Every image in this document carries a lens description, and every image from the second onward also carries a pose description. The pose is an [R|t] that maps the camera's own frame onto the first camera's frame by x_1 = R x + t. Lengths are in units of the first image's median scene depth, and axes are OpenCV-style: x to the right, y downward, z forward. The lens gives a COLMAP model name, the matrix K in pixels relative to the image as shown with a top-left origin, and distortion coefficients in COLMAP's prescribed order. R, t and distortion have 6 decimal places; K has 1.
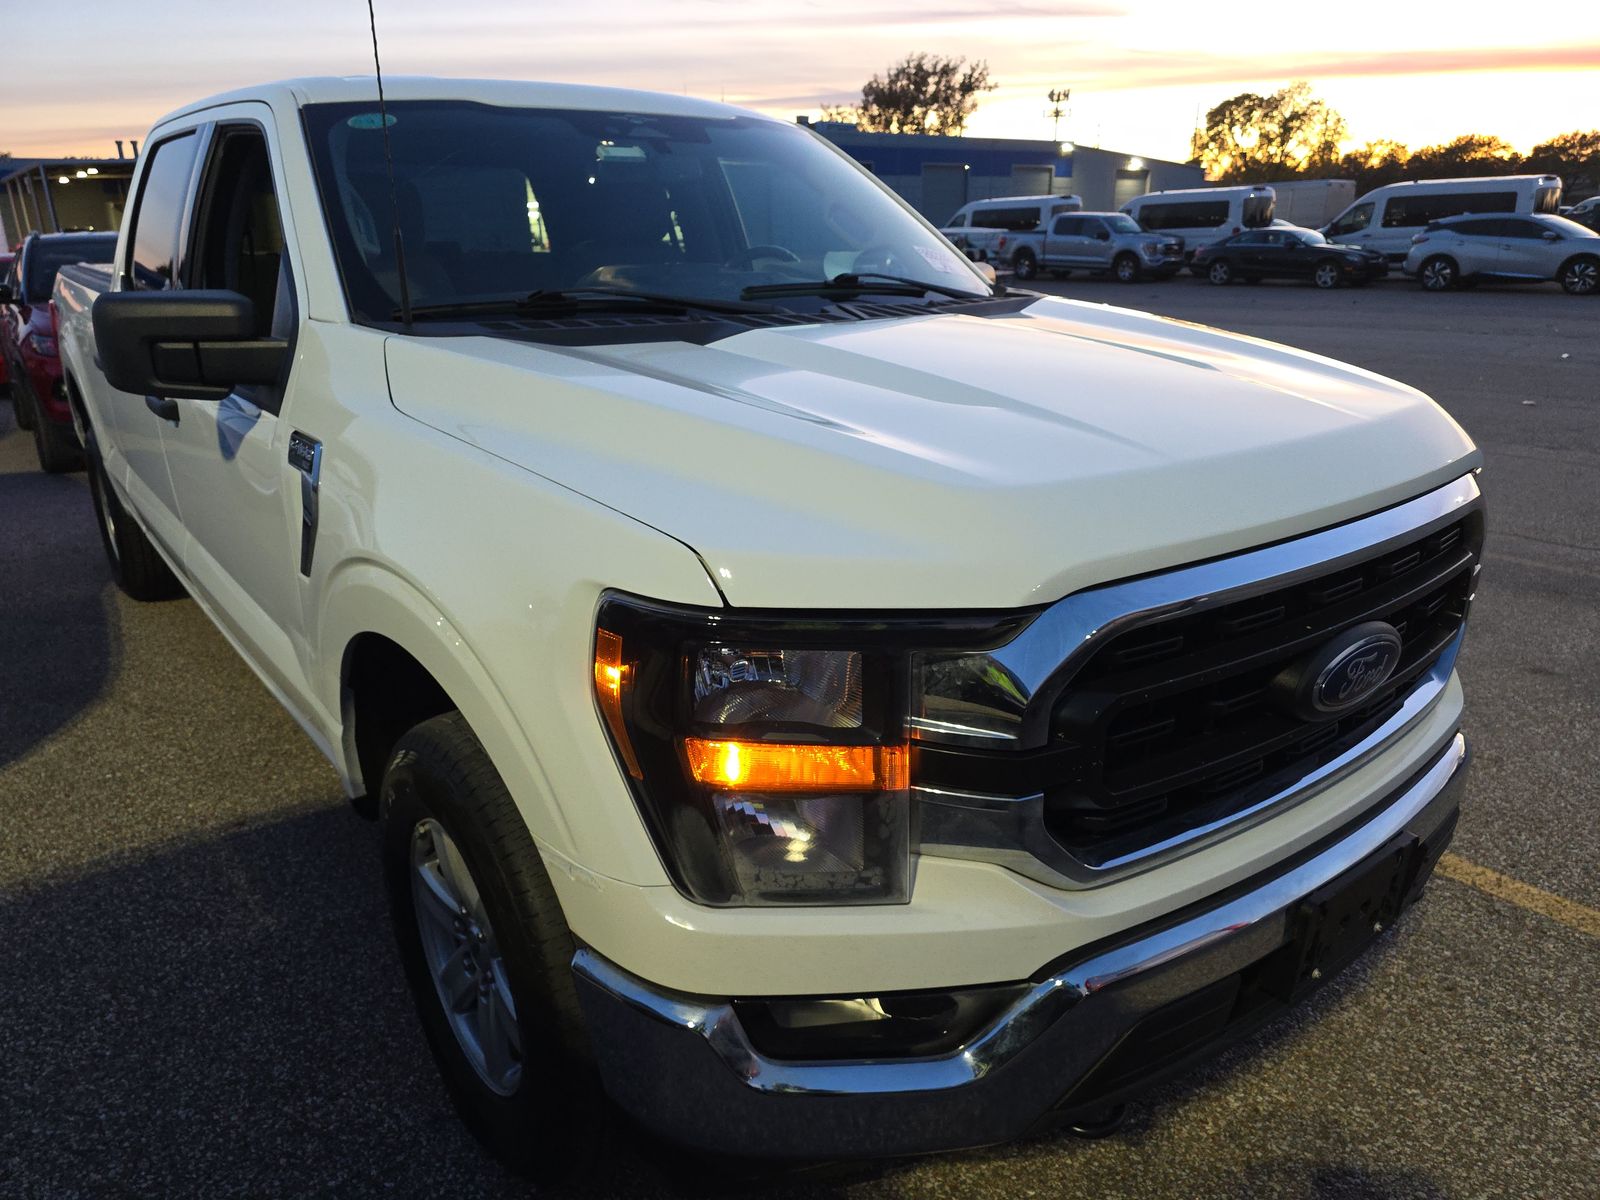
lens RADIAL K [[1056.2, 0, 798.6], [0, 1056.2, 633.3], [0, 0, 1]] dist [0.033472, -0.035823]
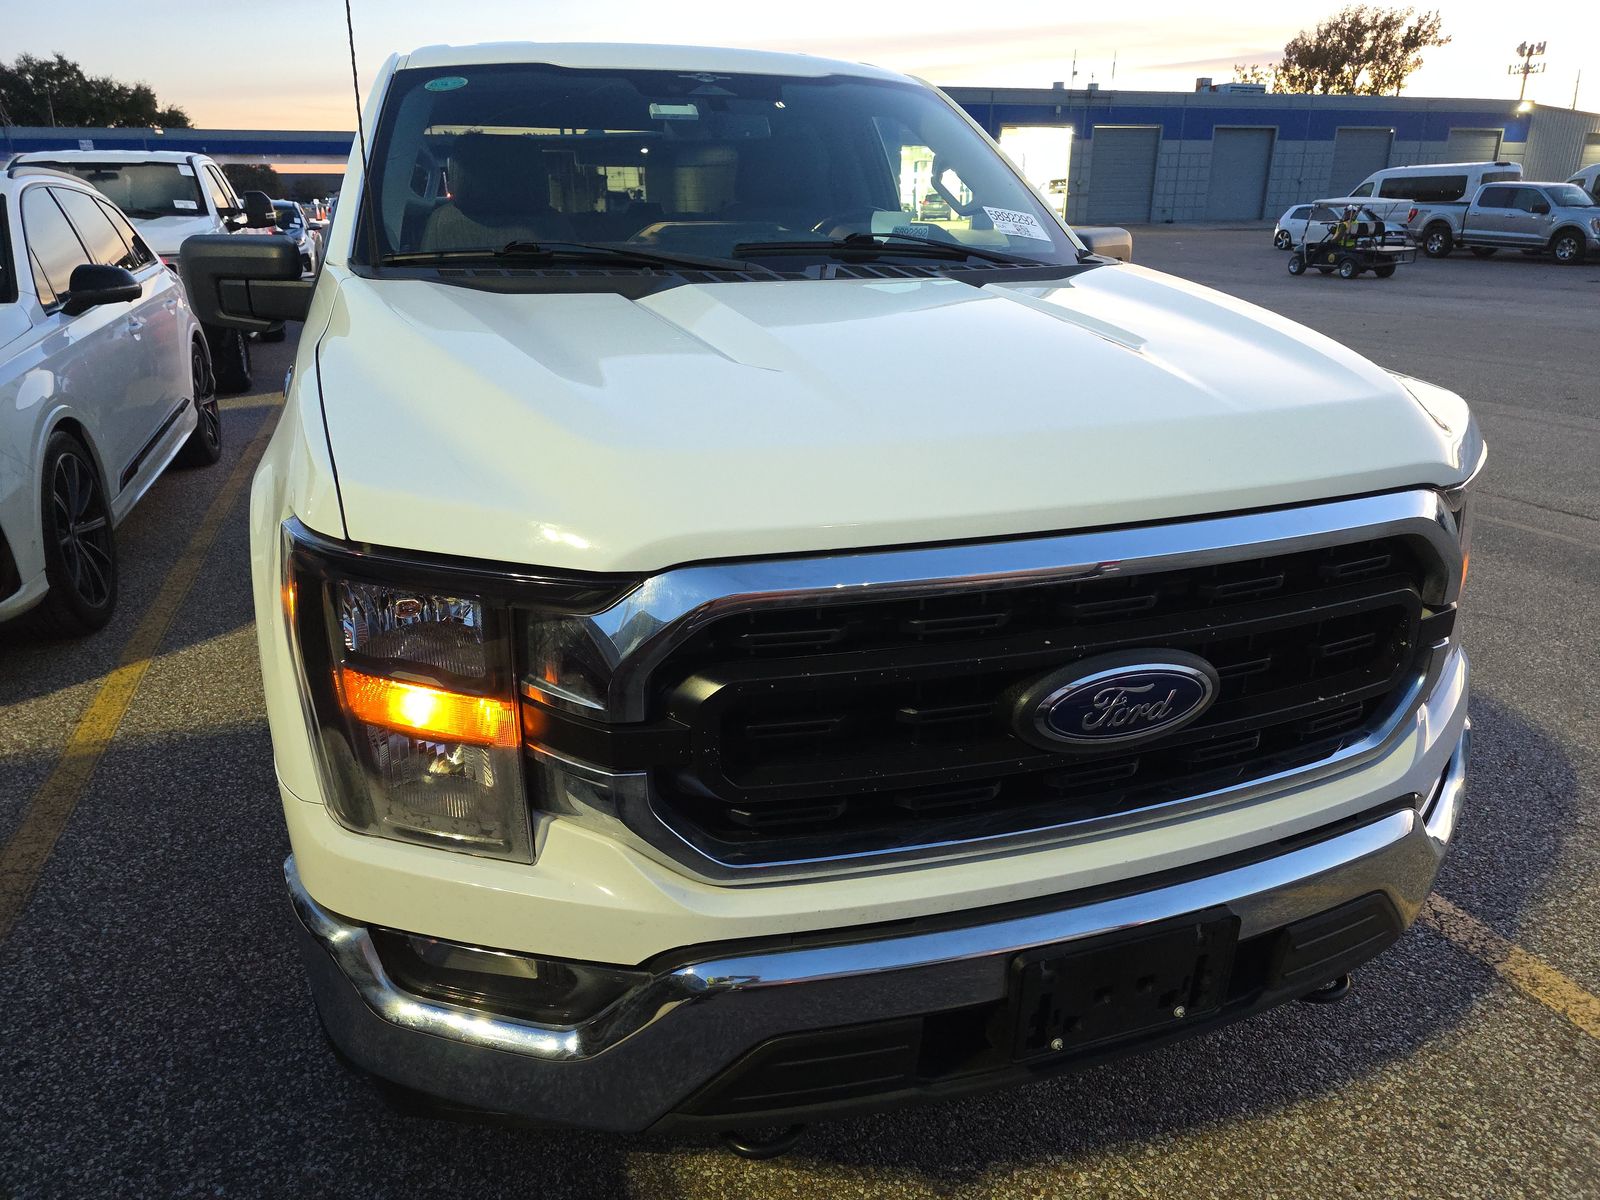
lens RADIAL K [[1056.6, 0, 801.9], [0, 1056.6, 609.6], [0, 0, 1]] dist [0.043647, -0.042300]
pose [[0.949454, 0.120842, -0.289713, 0.363734], [-0.119267, 0.992592, 0.023154, -0.019281], [0.290365, 0.012570, 0.956833, 0.077949]]
